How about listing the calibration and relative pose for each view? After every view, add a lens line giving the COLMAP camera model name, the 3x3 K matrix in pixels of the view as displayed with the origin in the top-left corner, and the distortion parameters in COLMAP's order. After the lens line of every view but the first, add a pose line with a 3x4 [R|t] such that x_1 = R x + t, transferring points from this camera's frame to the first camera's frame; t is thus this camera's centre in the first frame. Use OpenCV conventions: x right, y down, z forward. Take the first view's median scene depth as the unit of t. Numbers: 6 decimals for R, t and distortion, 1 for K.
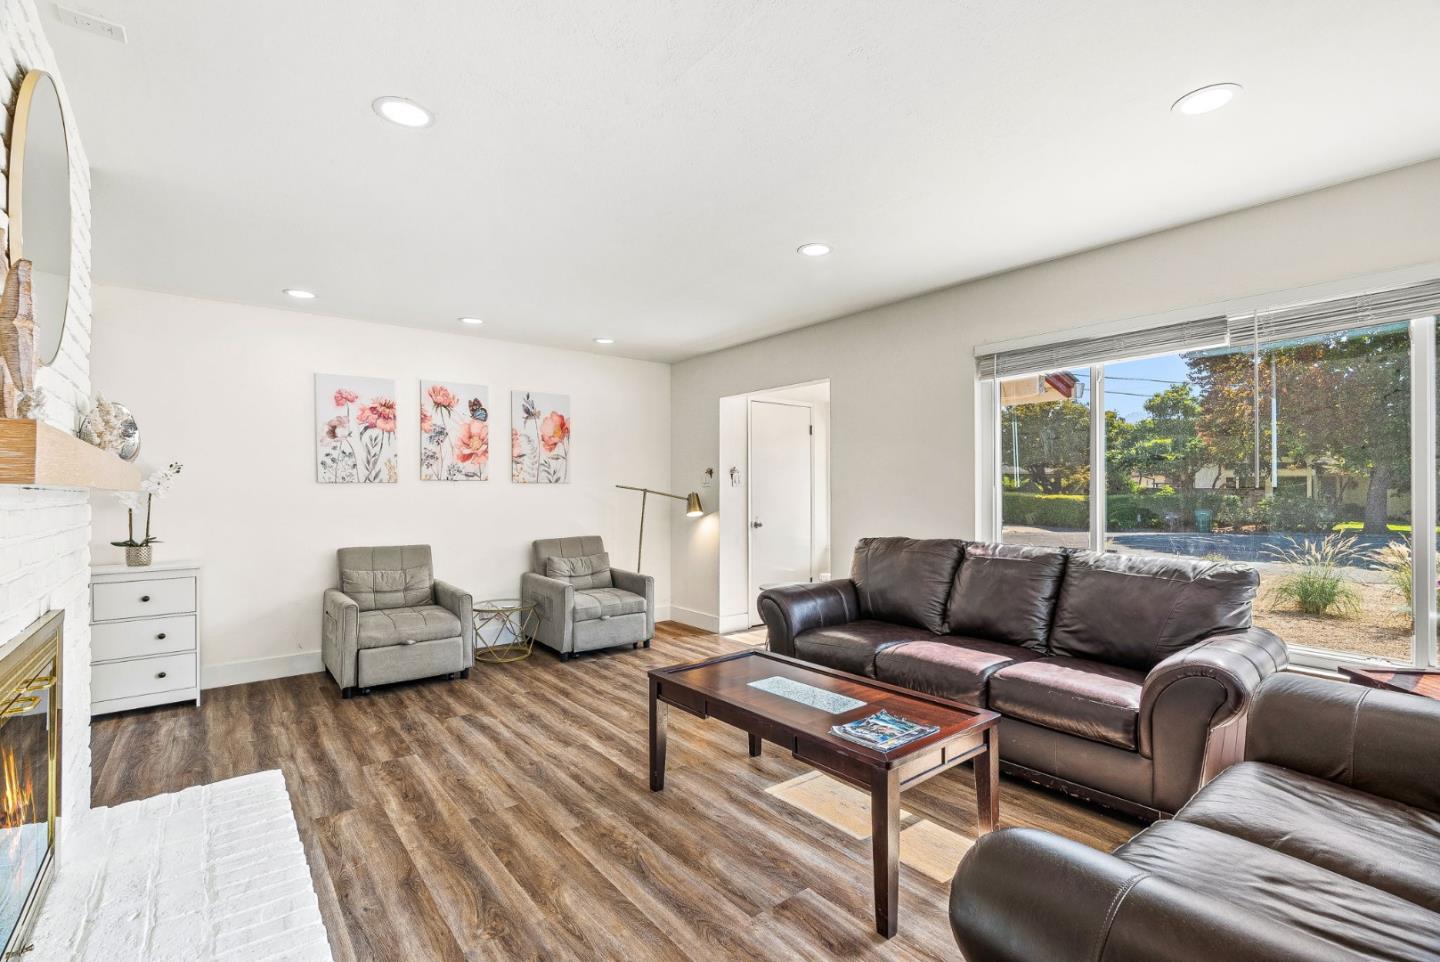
lens RADIAL K [[655.1, 0, 727.6], [0, 655.1, 490.2], [0, 0, 1]] dist [-0.012963, 0.000168]
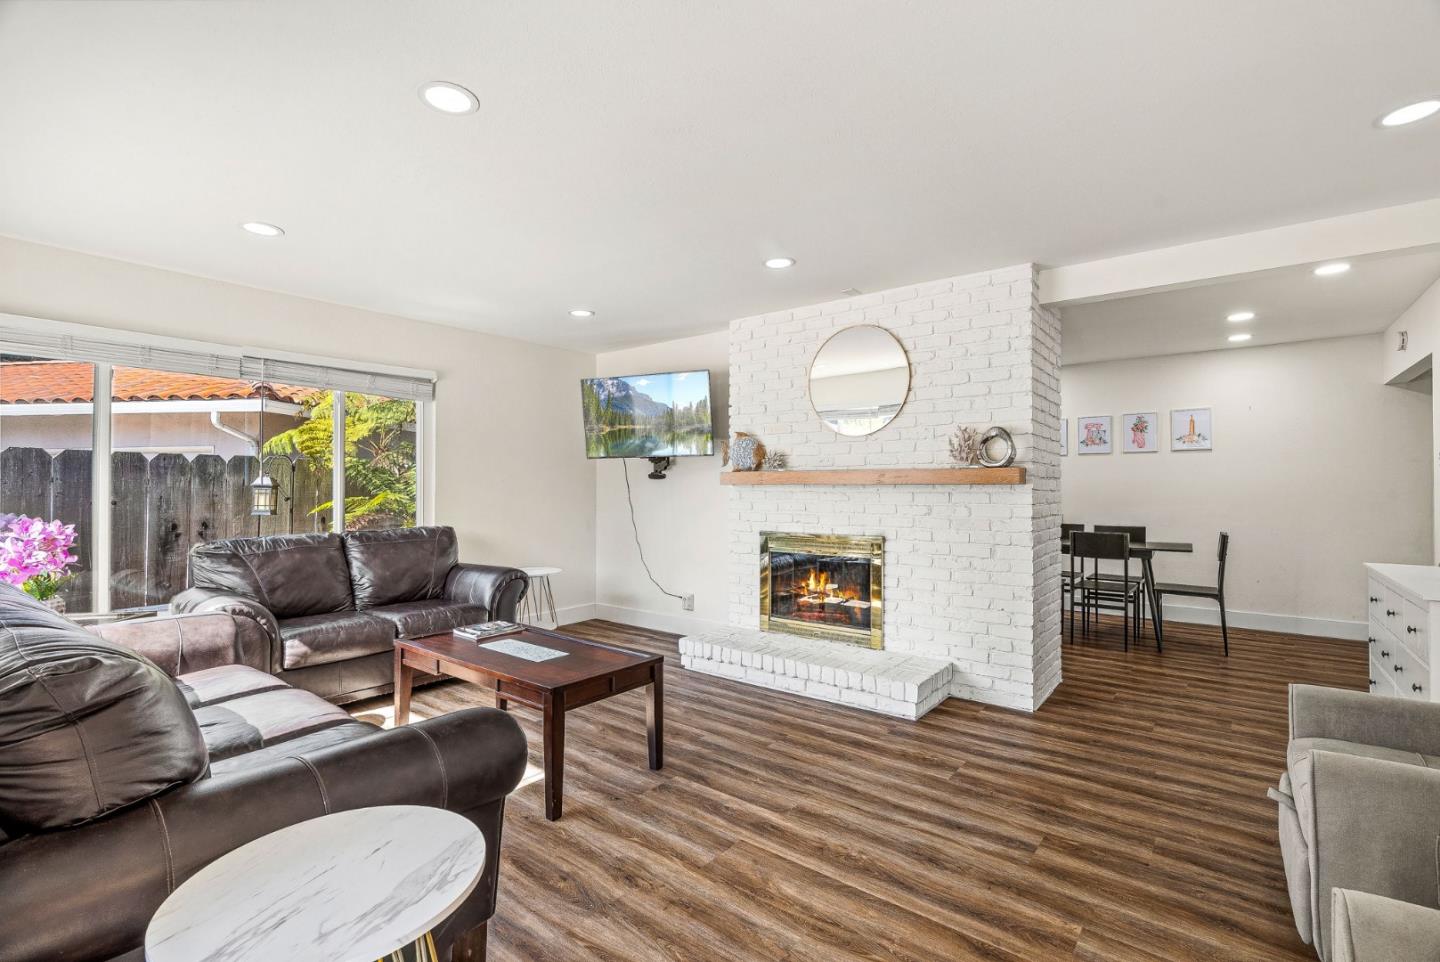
lens RADIAL K [[655.1, 0, 727.6], [0, 655.1, 490.2], [0, 0, 1]] dist [-0.012963, 0.000168]
pose [[-0.972711, 0.004123, -0.231984, 0.022469], [0.004143, 0.999991, 0.000403, 0.009653], [0.231983, -0.000569, -0.972720, 2.008688]]
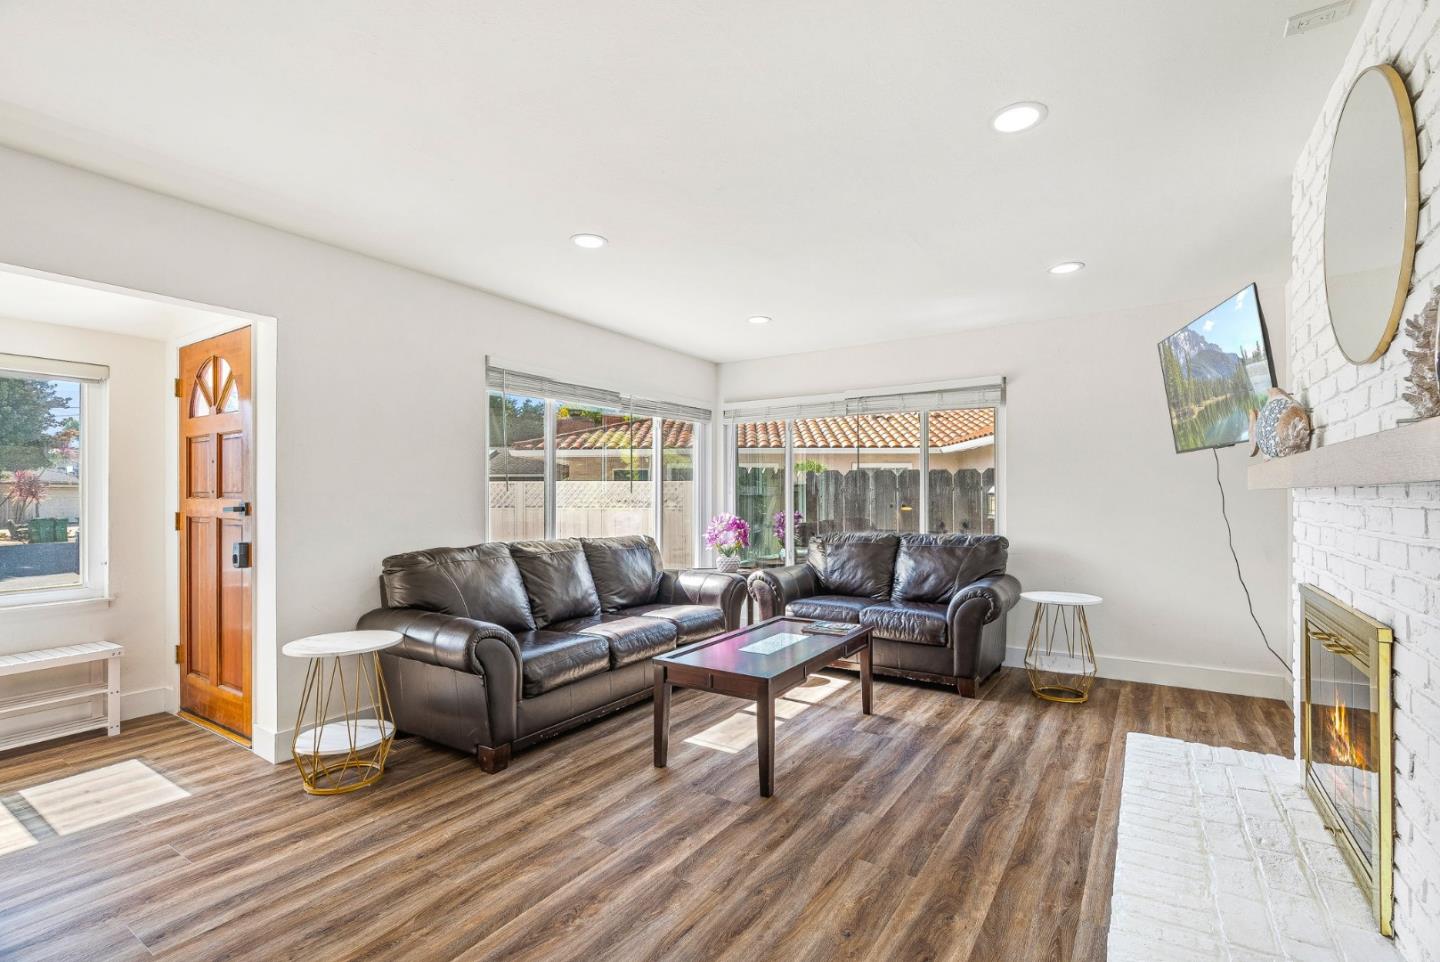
lens RADIAL K [[655.1, 0, 727.6], [0, 655.1, 490.2], [0, 0, 1]] dist [-0.012963, 0.000168]
pose [[-0.316206, 0.009751, 0.948641, -1.012858], [-0.001090, 0.999943, -0.010642, 0.005560], [-0.948690, -0.004399, -0.316177, 1.343200]]
